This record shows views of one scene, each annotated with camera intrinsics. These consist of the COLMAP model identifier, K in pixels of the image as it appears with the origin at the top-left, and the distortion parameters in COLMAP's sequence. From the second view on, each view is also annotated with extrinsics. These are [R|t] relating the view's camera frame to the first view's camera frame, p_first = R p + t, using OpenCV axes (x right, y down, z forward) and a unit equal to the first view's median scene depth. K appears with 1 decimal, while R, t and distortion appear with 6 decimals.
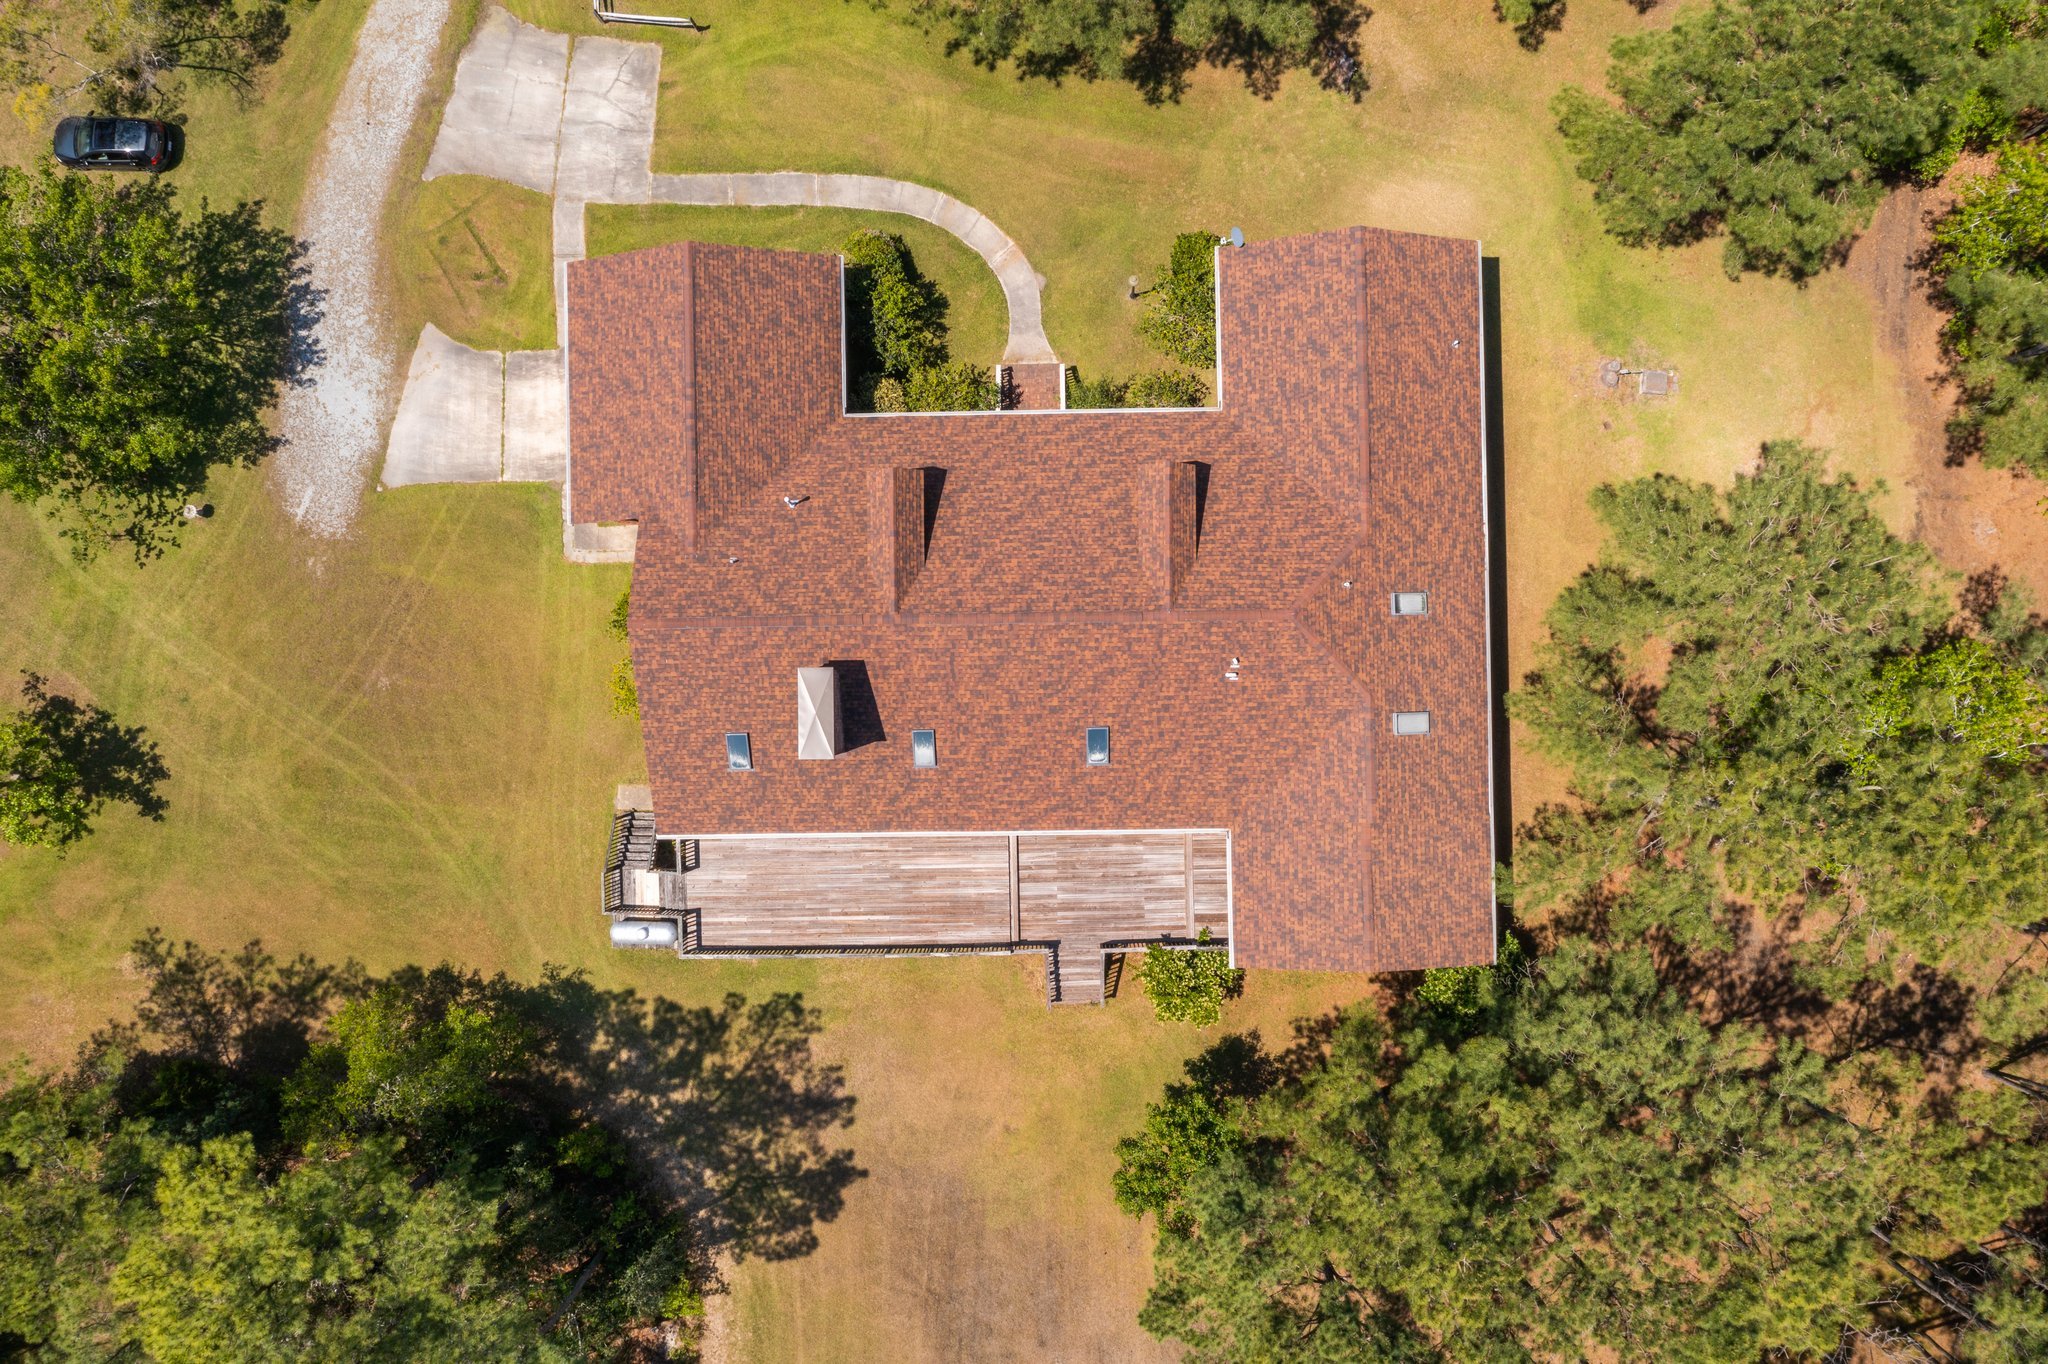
lens RADIAL K [[1593.4, 0, 1007.5], [0, 1593.4, 675.9], [0, 0, 1]] dist [-0.021930, 0.025799]
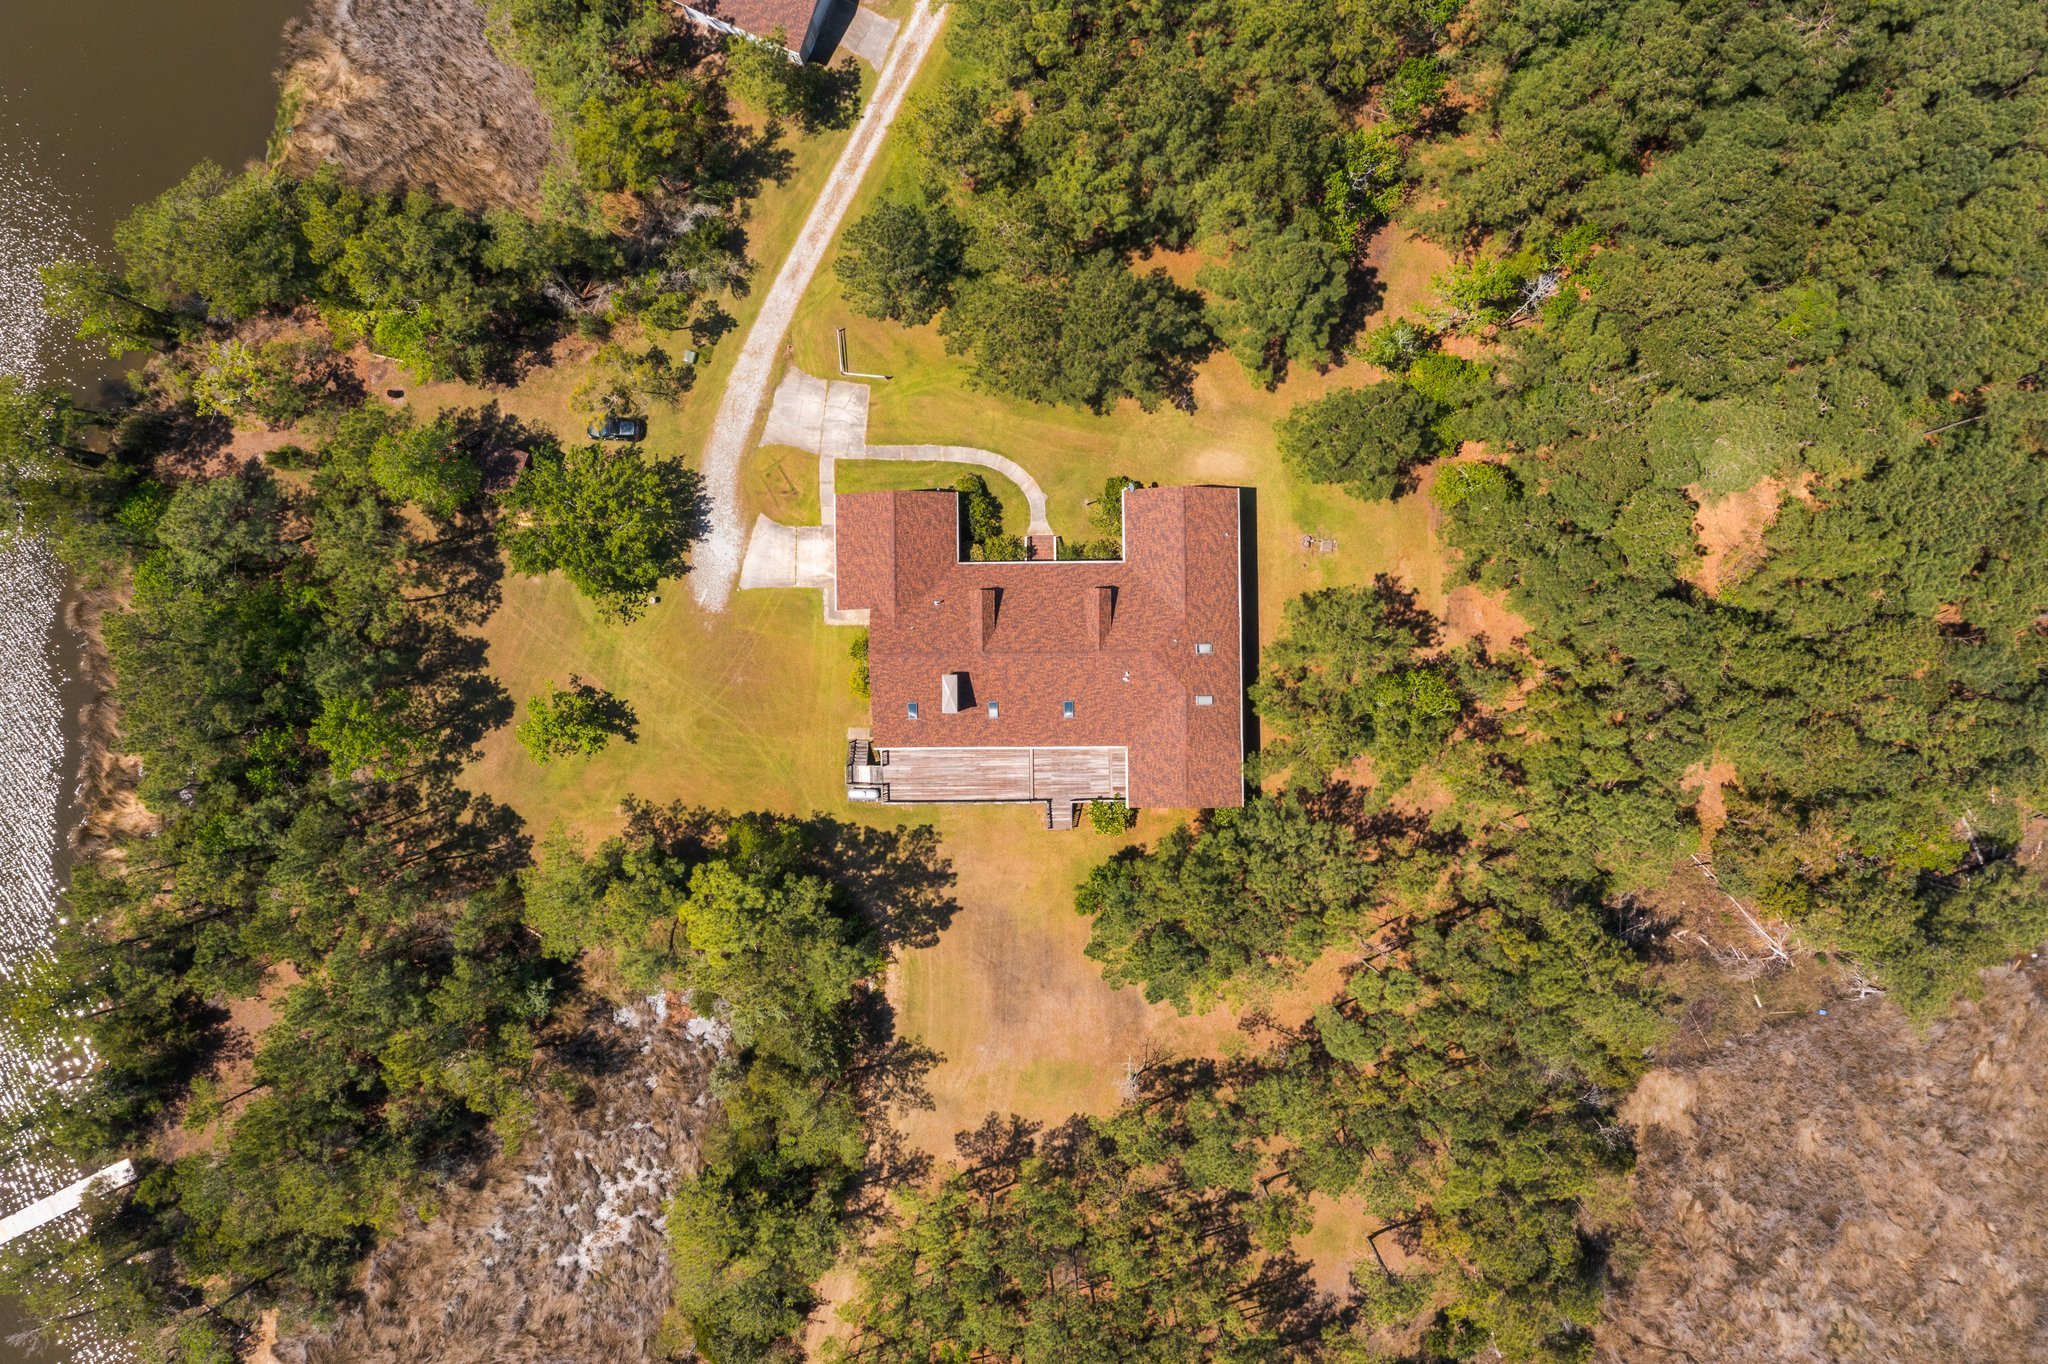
lens RADIAL K [[1593.4, 0, 1017.4], [0, 1593.4, 689.2], [0, 0, 1]] dist [-0.021930, 0.025799]
pose [[0.999968, 0.006542, 0.004534, -0.025218], [-0.006571, 0.999957, 0.006542, 0.000060], [-0.004491, -0.006571, 0.999968, -1.168542]]
